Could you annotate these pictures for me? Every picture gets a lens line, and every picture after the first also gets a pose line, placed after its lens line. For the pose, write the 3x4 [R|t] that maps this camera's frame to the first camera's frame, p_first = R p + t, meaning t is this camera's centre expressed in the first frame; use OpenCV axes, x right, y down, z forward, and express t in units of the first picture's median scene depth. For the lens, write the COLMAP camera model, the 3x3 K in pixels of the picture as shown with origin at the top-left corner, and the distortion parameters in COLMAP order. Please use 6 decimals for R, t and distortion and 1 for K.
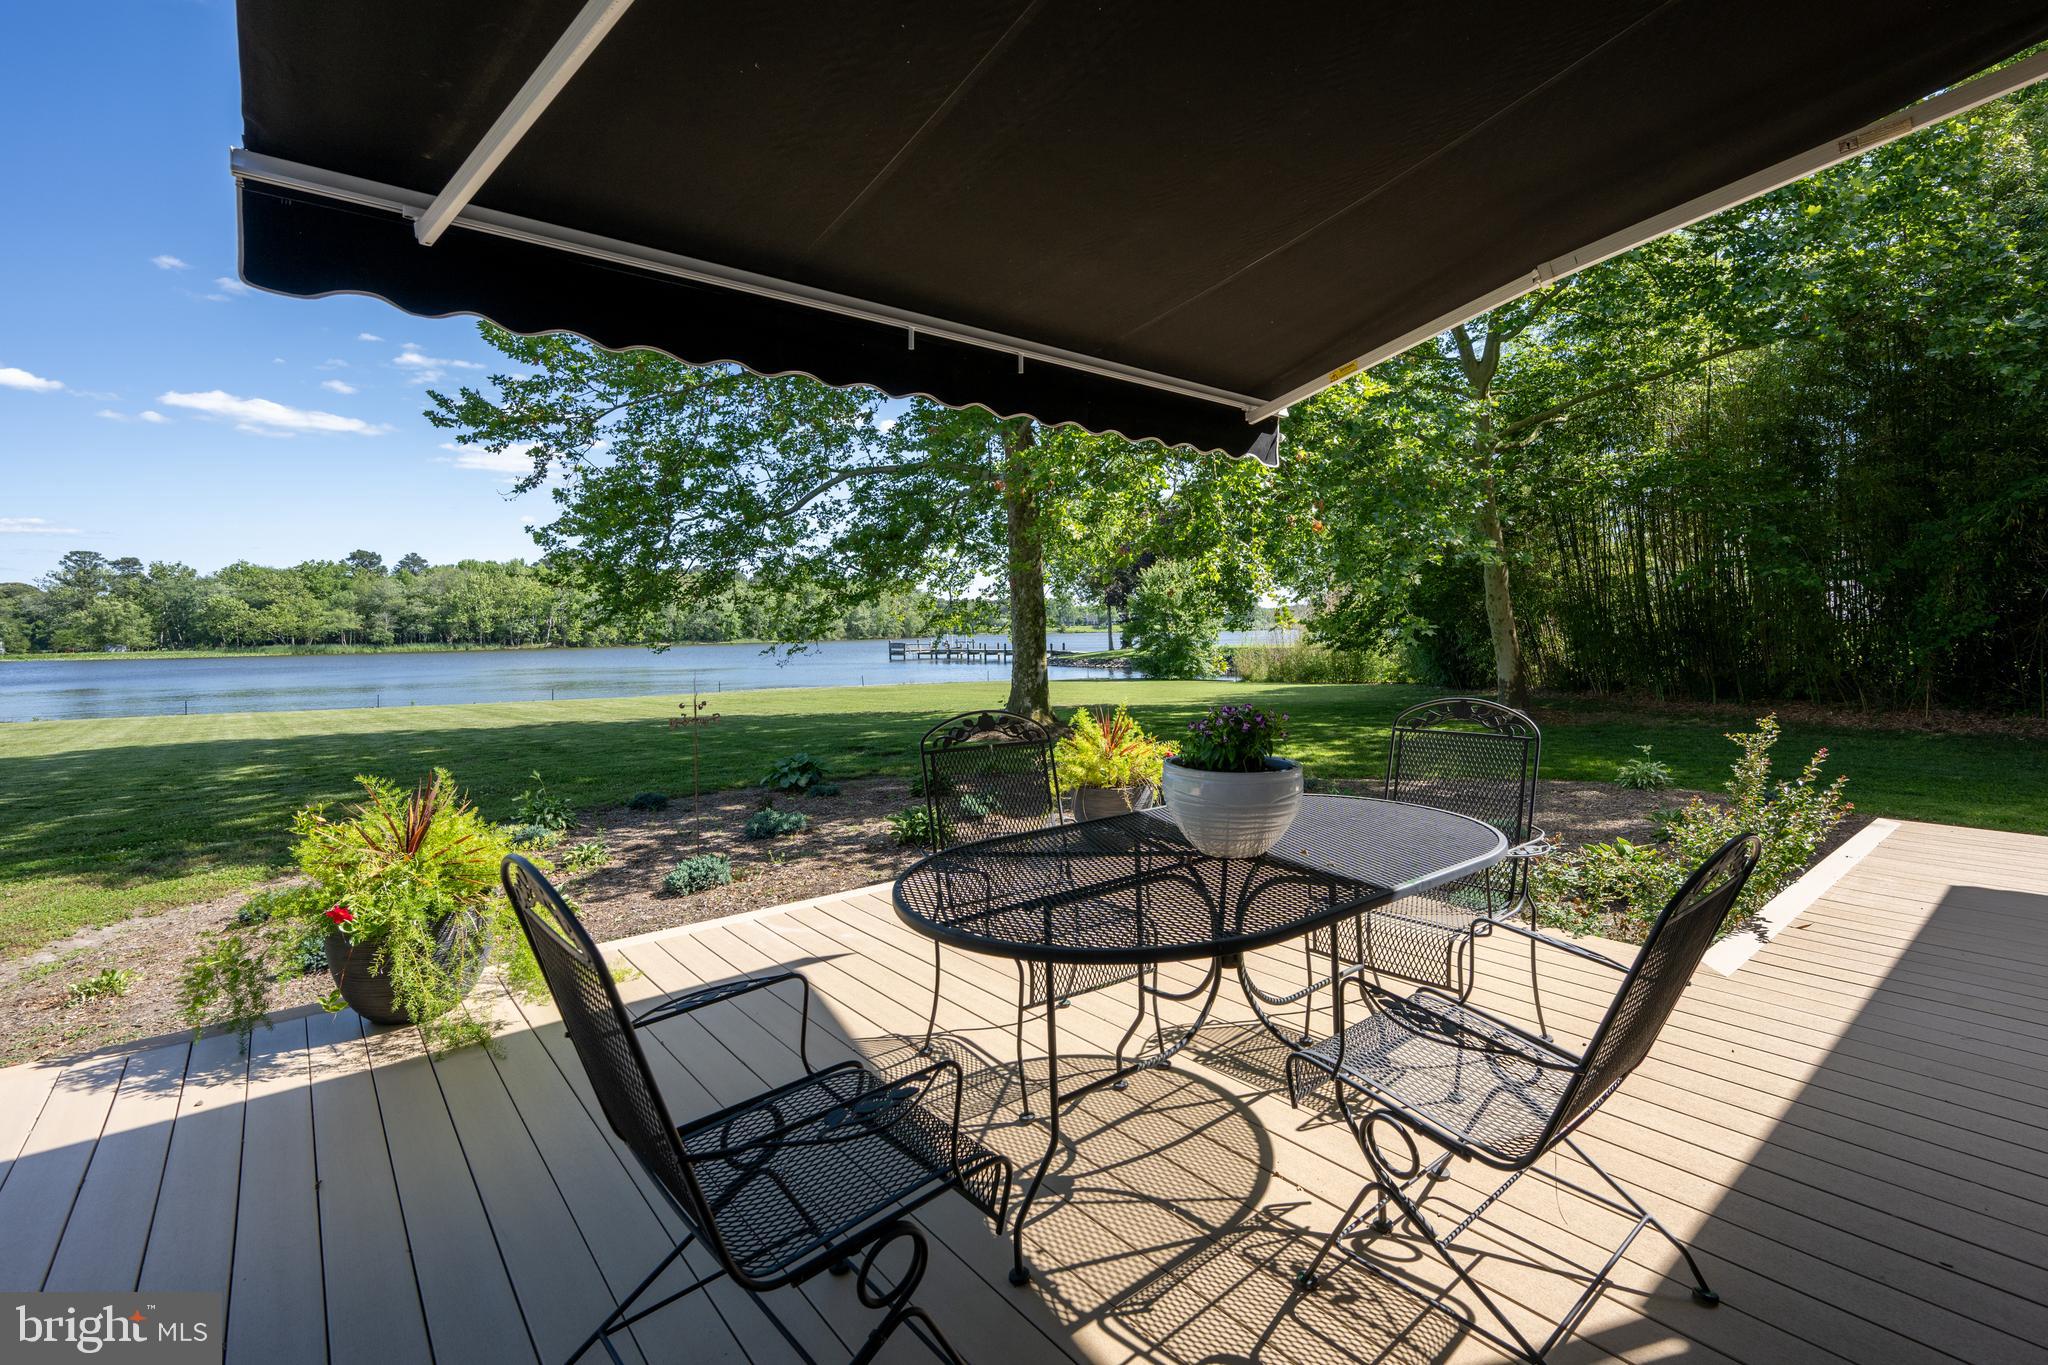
lens RADIAL K [[928.7, 0, 1092.0], [0, 928.7, 628.3], [0, 0, 1]] dist [-0.000849, -0.000295]
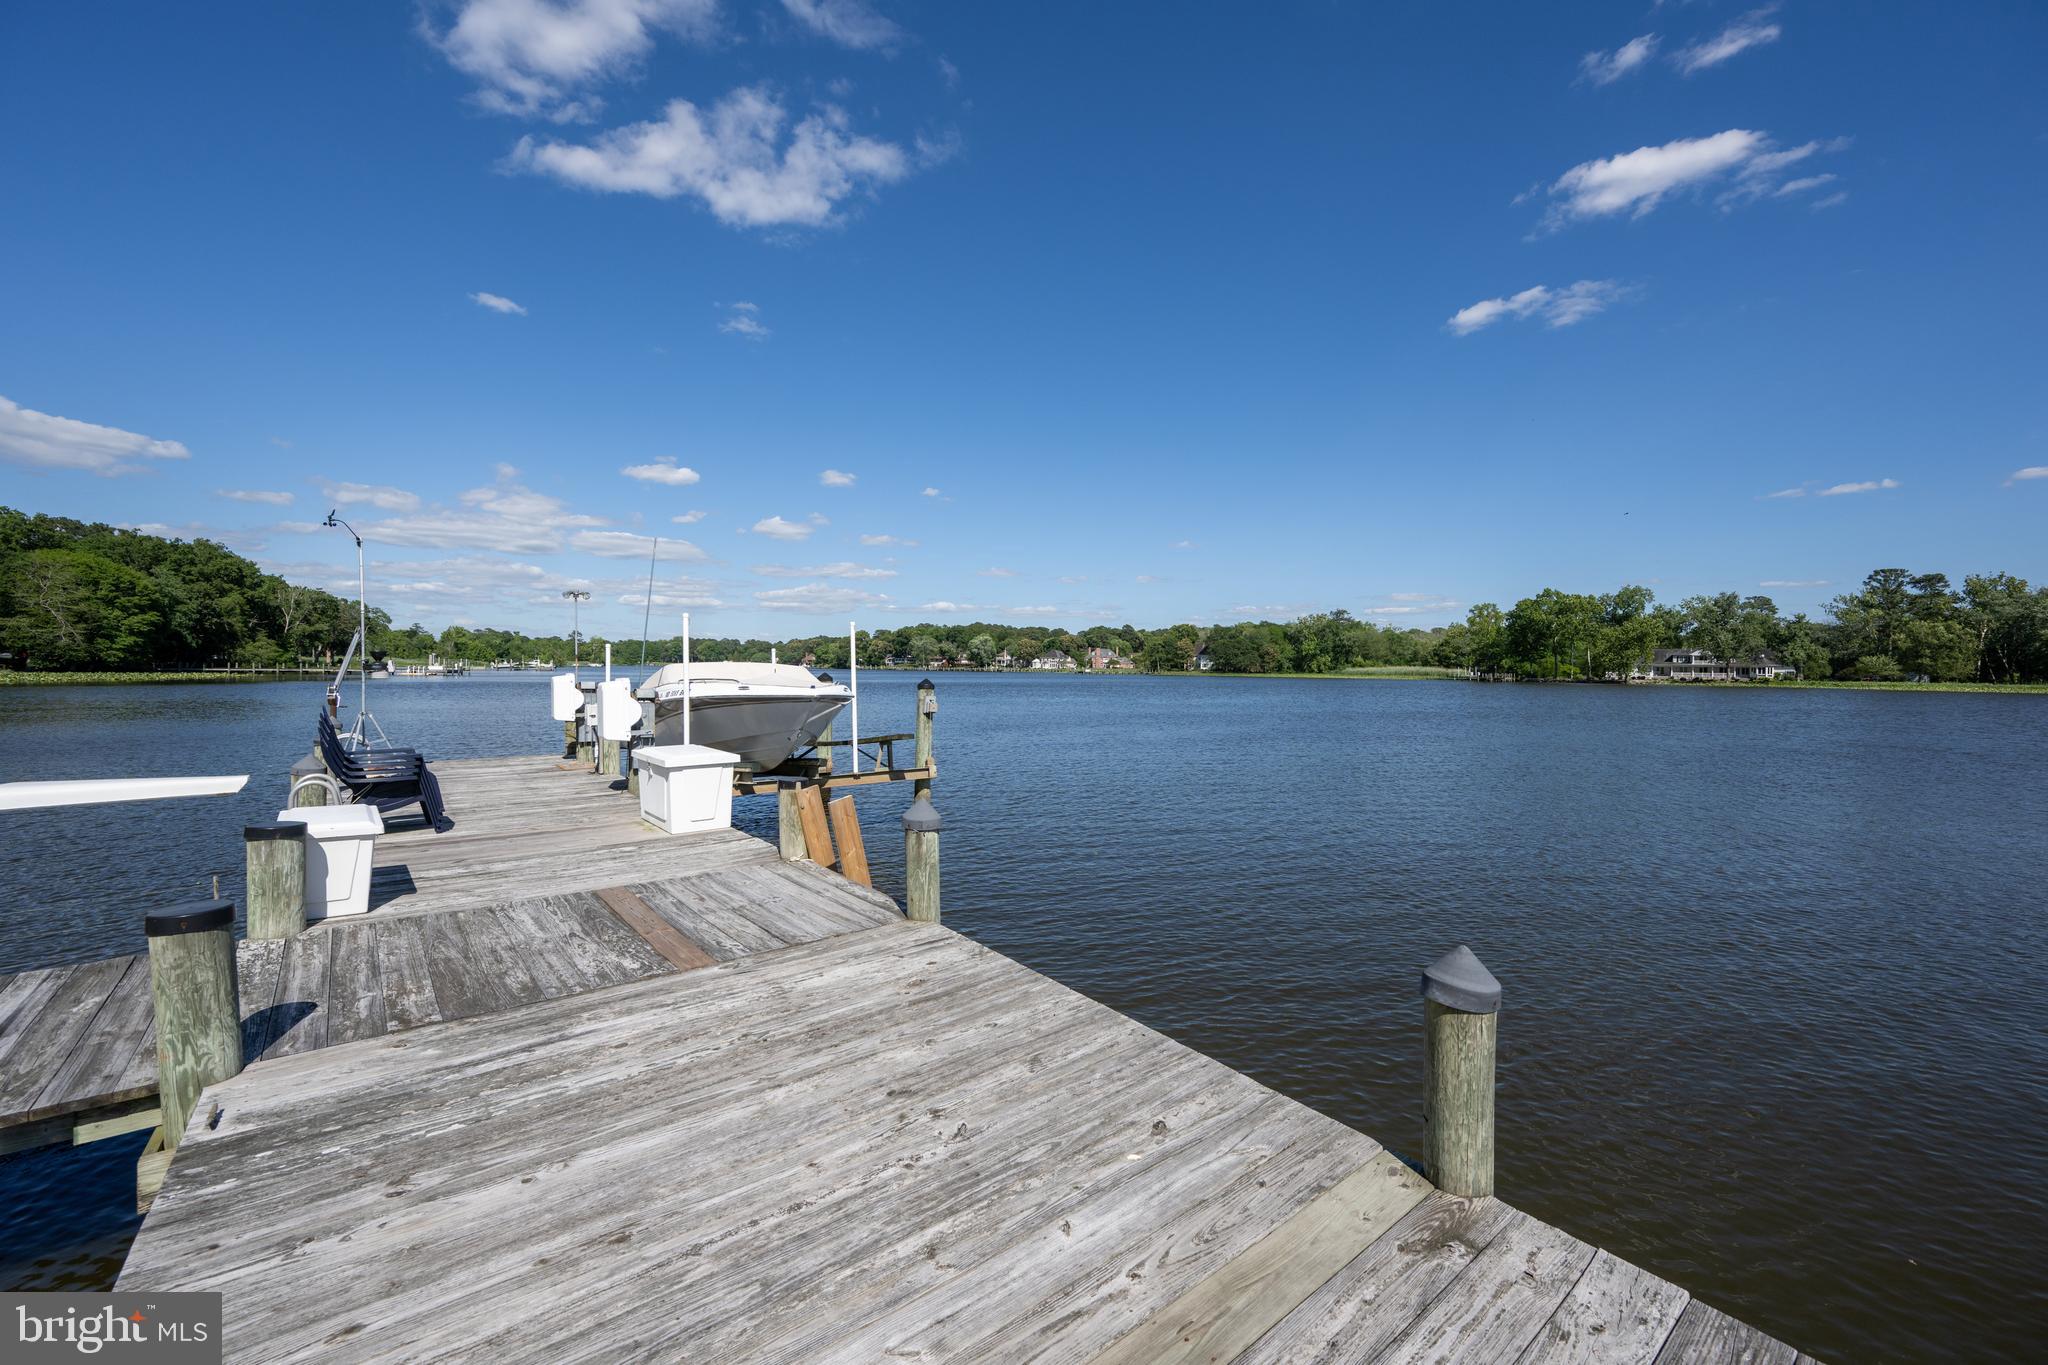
lens RADIAL K [[844.4, 0, 1024.0], [0, 844.4, 682.5], [0, 0, 1]] dist [0.007527, -0.000459]
pose [[0.028979, 0.036093, -0.998928, -0.281359], [-0.014047, 0.999264, 0.035698, 0.008962], [0.999481, 0.012997, 0.029464, 0.138183]]
